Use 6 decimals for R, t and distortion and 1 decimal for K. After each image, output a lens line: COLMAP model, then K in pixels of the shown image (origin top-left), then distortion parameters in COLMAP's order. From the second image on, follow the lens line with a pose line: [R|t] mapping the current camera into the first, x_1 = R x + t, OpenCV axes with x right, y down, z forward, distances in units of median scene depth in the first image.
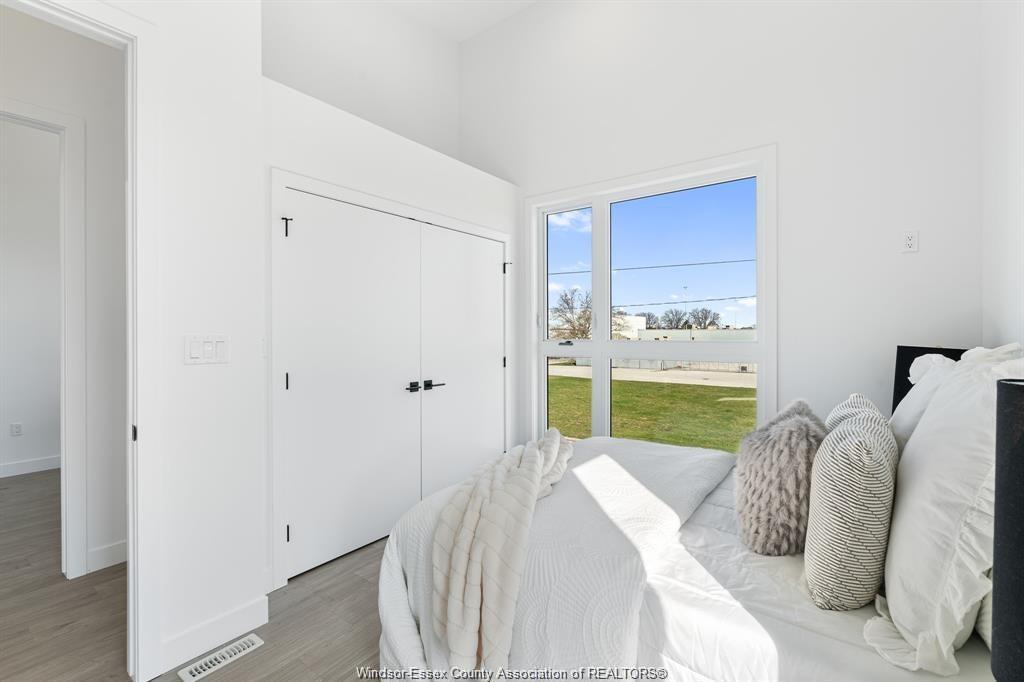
lens RADIAL K [[452.5, 0, 508.9], [0, 452.5, 333.2], [0, 0, 1]] dist [0.001230, 0.000197]
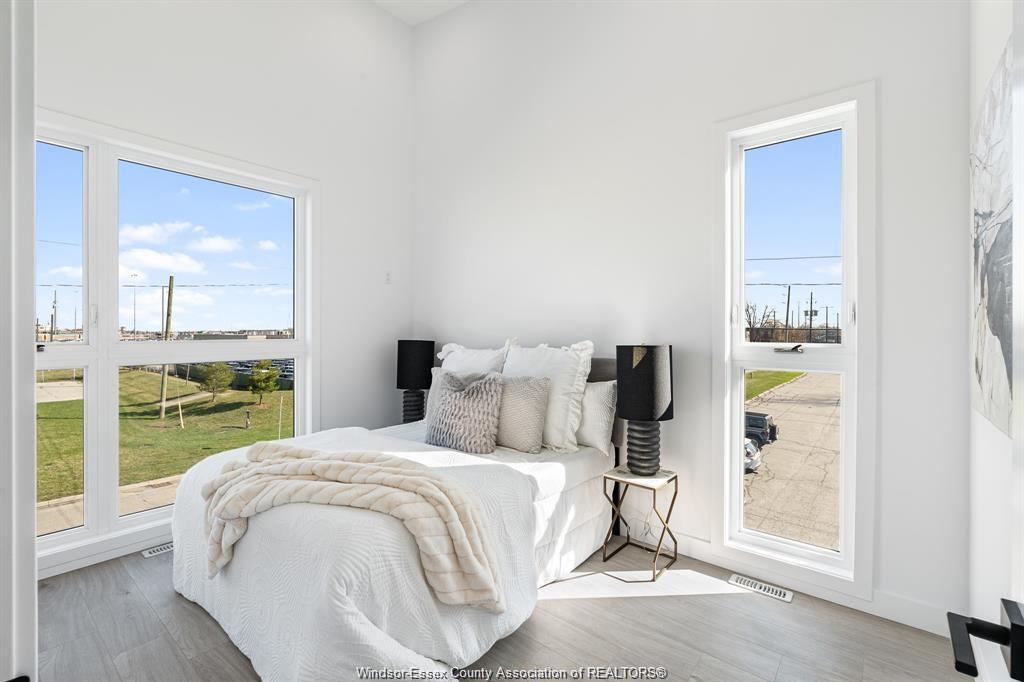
lens RADIAL K [[452.5, 0, 508.9], [0, 452.5, 333.2], [0, 0, 1]] dist [0.001230, 0.000197]
pose [[0.047288, 0.001664, 0.998880, -1.273040], [0.001916, 0.999997, -0.001756, 0.004624], [-0.998879, 0.001997, 0.047284, 0.837825]]
